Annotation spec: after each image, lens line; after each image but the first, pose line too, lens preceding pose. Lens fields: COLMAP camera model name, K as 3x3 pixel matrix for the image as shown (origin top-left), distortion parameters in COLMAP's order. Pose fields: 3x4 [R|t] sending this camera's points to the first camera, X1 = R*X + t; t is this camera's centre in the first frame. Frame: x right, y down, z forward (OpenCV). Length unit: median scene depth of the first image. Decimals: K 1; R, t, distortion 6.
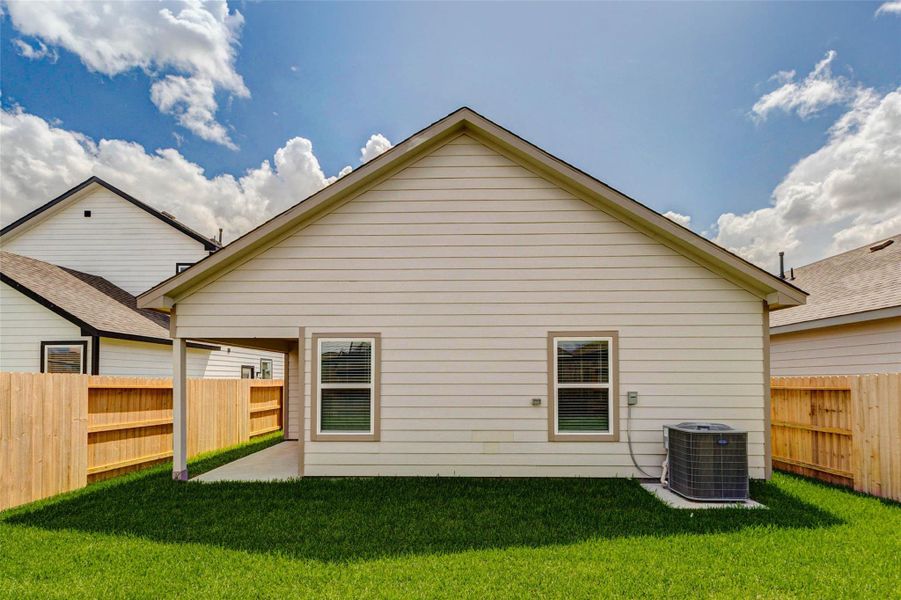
lens RADIAL K [[411.6, 0, 450.5], [0, 411.6, 320.9], [0, 0, 1]] dist [0.009570, 0.000233]
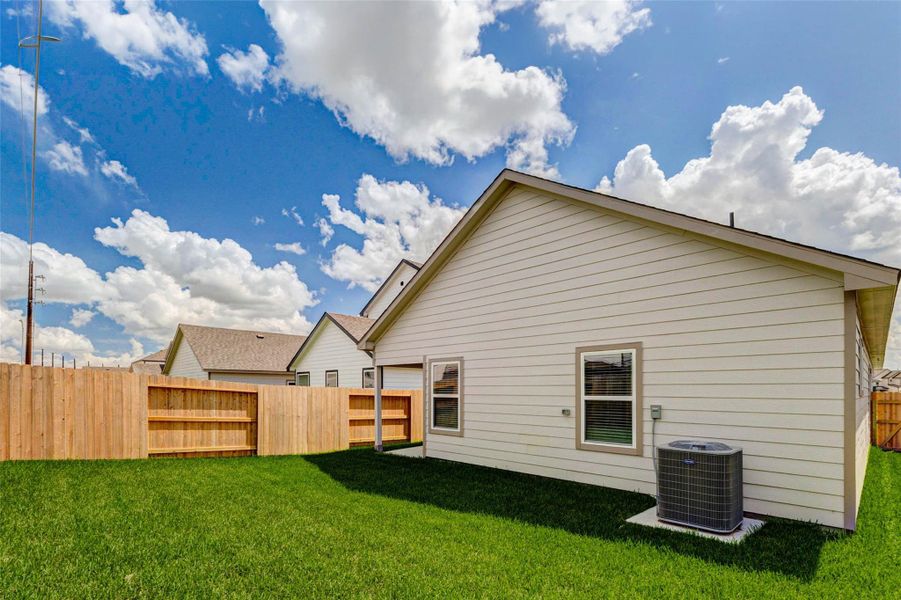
lens RADIAL K [[411.6, 0, 450.5], [0, 411.6, 320.9], [0, 0, 1]] dist [0.009570, 0.000233]
pose [[0.724168, -0.112366, -0.680407, 0.759422], [0.093234, 0.993530, -0.064846, -0.004251], [0.683292, -0.016478, 0.729959, -0.015541]]
